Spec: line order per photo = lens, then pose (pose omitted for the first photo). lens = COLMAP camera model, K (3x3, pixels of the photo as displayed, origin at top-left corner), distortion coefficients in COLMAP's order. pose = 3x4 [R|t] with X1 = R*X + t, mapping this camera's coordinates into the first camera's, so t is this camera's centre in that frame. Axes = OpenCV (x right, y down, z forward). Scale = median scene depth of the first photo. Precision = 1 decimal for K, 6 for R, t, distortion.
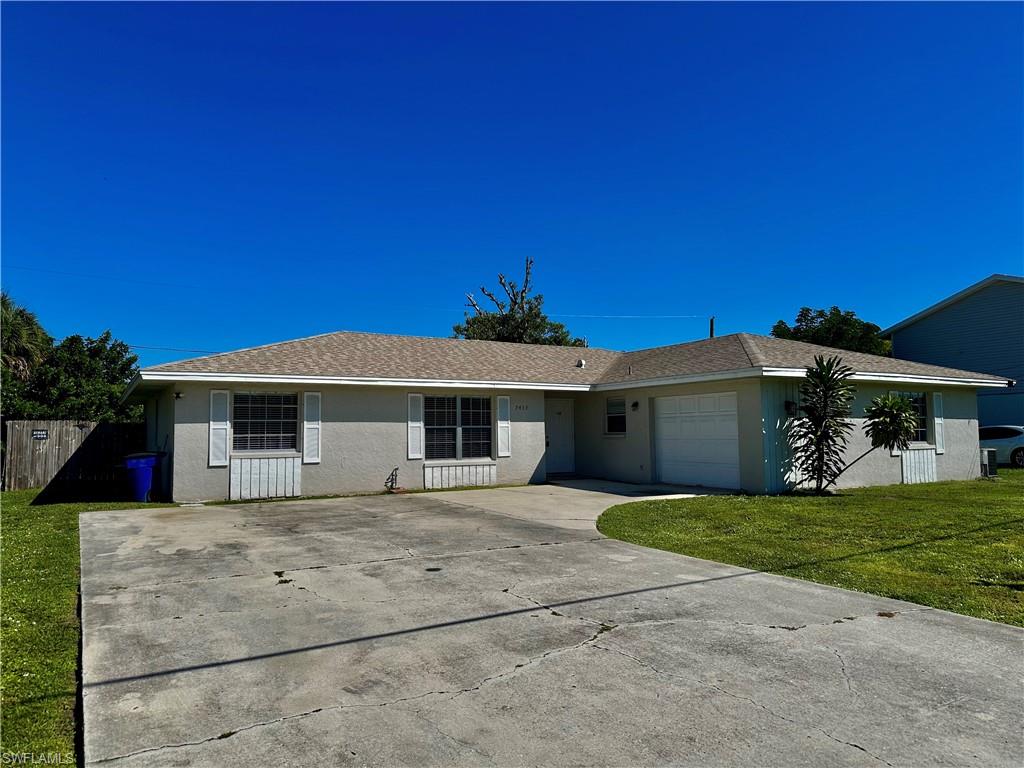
lens RADIAL K [[710.1, 0, 509.4], [0, 710.1, 383.5], [0, 0, 1]] dist [-0.010924, -0.005496]
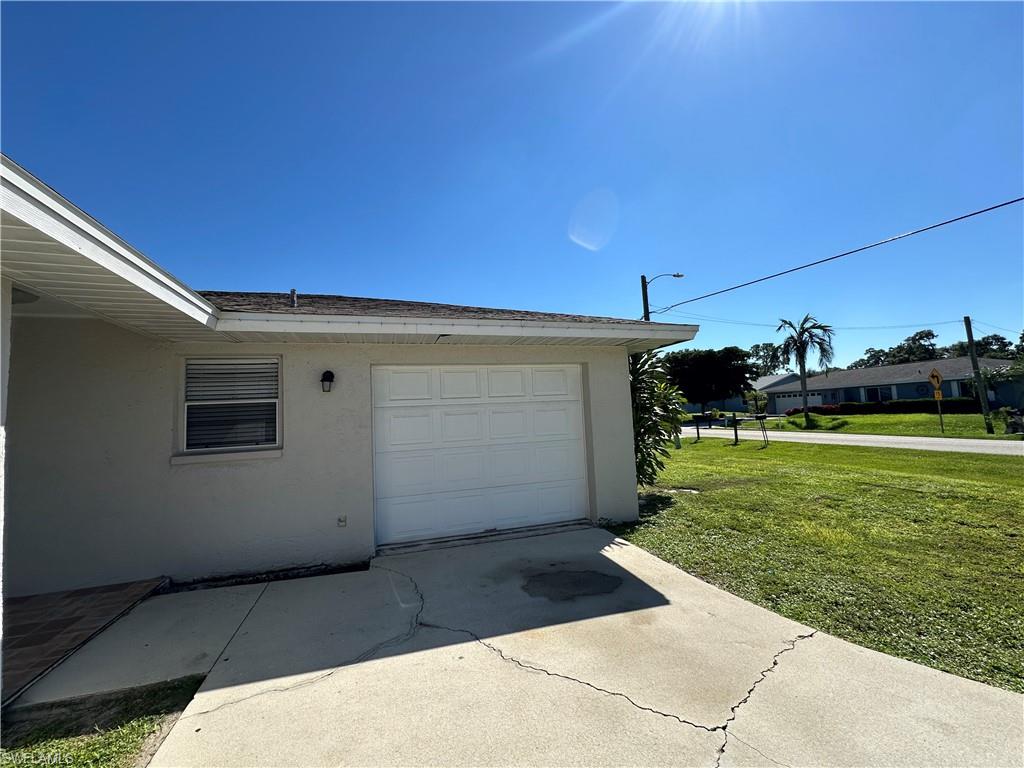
lens RADIAL K [[410.7, 0, 512.5], [0, 410.7, 381.1], [0, 0, 1]] dist [-0.001042, 0.000250]
pose [[0.218971, 0.079622, 0.972477, -0.039419], [-0.027659, 0.996771, -0.075383, 0.046224], [-0.975339, -0.010391, 0.220466, 0.809676]]
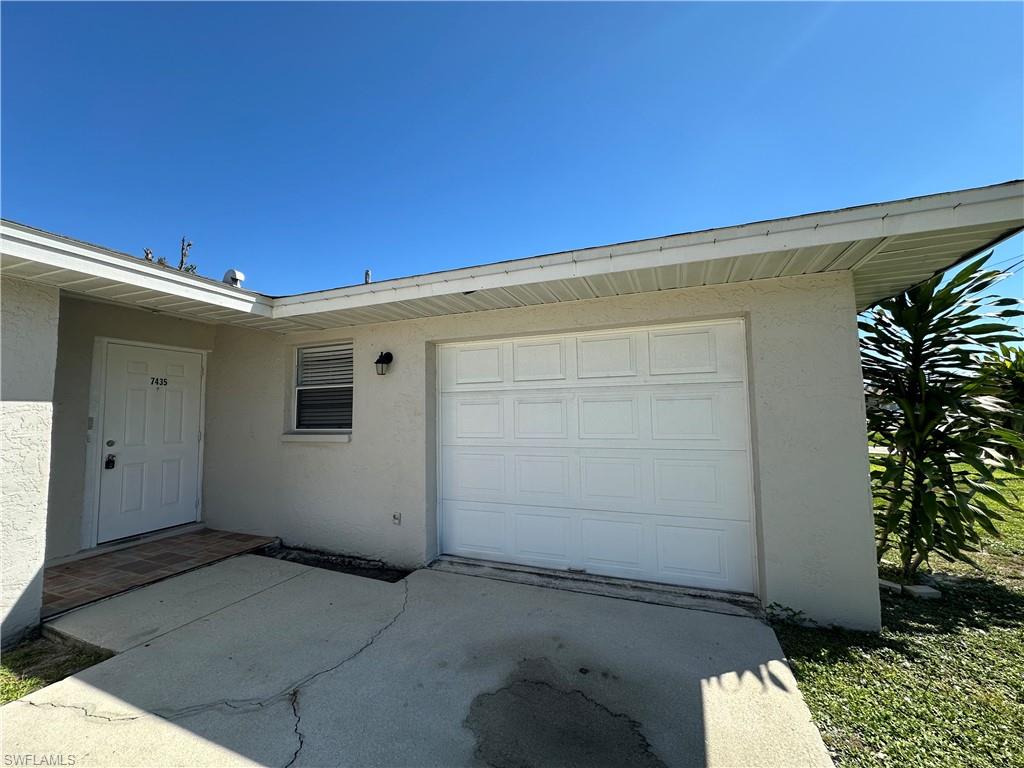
lens RADIAL K [[410.7, 0, 505.2], [0, 410.7, 380.7], [0, 0, 1]] dist [-0.001042, 0.000250]
pose [[0.785089, 0.048430, 0.617486, 0.086150], [-0.038189, 0.998827, -0.029785, 0.044482], [-0.618204, -0.000197, 0.786018, 0.754337]]
